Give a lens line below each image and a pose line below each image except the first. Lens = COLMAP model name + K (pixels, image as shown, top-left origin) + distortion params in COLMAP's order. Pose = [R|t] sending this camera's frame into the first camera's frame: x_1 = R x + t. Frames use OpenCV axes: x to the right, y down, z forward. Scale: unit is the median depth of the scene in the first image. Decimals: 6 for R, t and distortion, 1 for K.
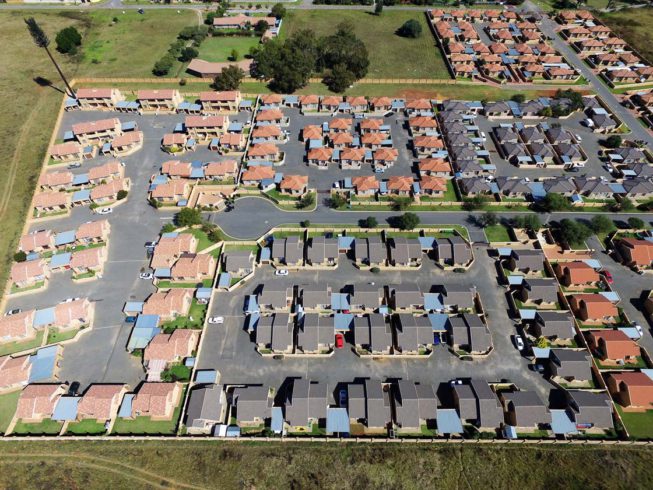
lens RADIAL K [[383.2, 0, 326.6], [0, 383.2, 241.4], [0, 0, 1]] dist [-0.013280, 0.014616]
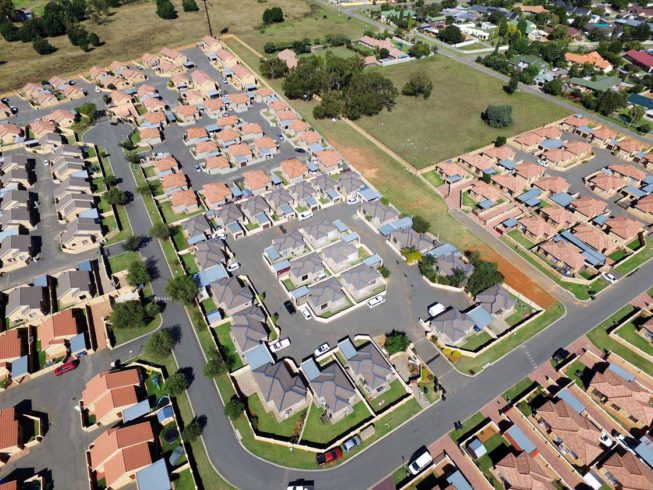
lens RADIAL K [[383.2, 0, 326.8], [0, 383.2, 241.0], [0, 0, 1]] dist [-0.013280, 0.014616]
pose [[0.519448, 0.596407, -0.611942, 0.848937], [-0.656928, 0.736701, 0.160366, -0.352701], [0.546462, 0.318700, 0.774474, 0.403670]]
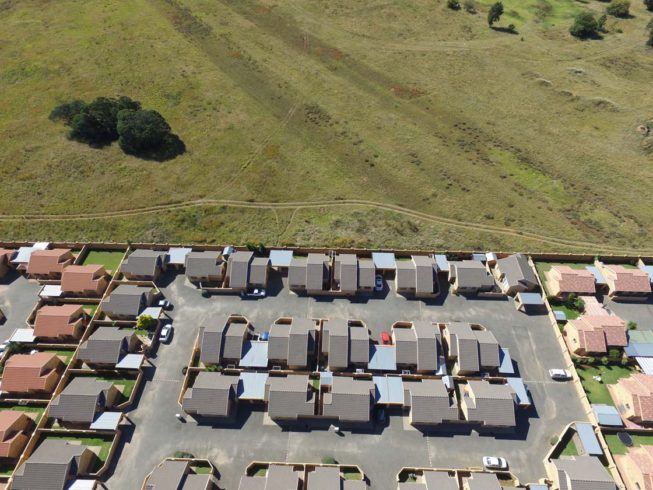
lens RADIAL K [[383.2, 0, 327.5], [0, 383.2, 240.0], [0, 0, 1]] dist [-0.013280, 0.014616]
pose [[-0.999504, -0.009174, 0.030125, 0.077138], [0.031110, -0.139310, 0.989760, -0.290578], [-0.004883, 0.990206, 0.139526, 0.392818]]
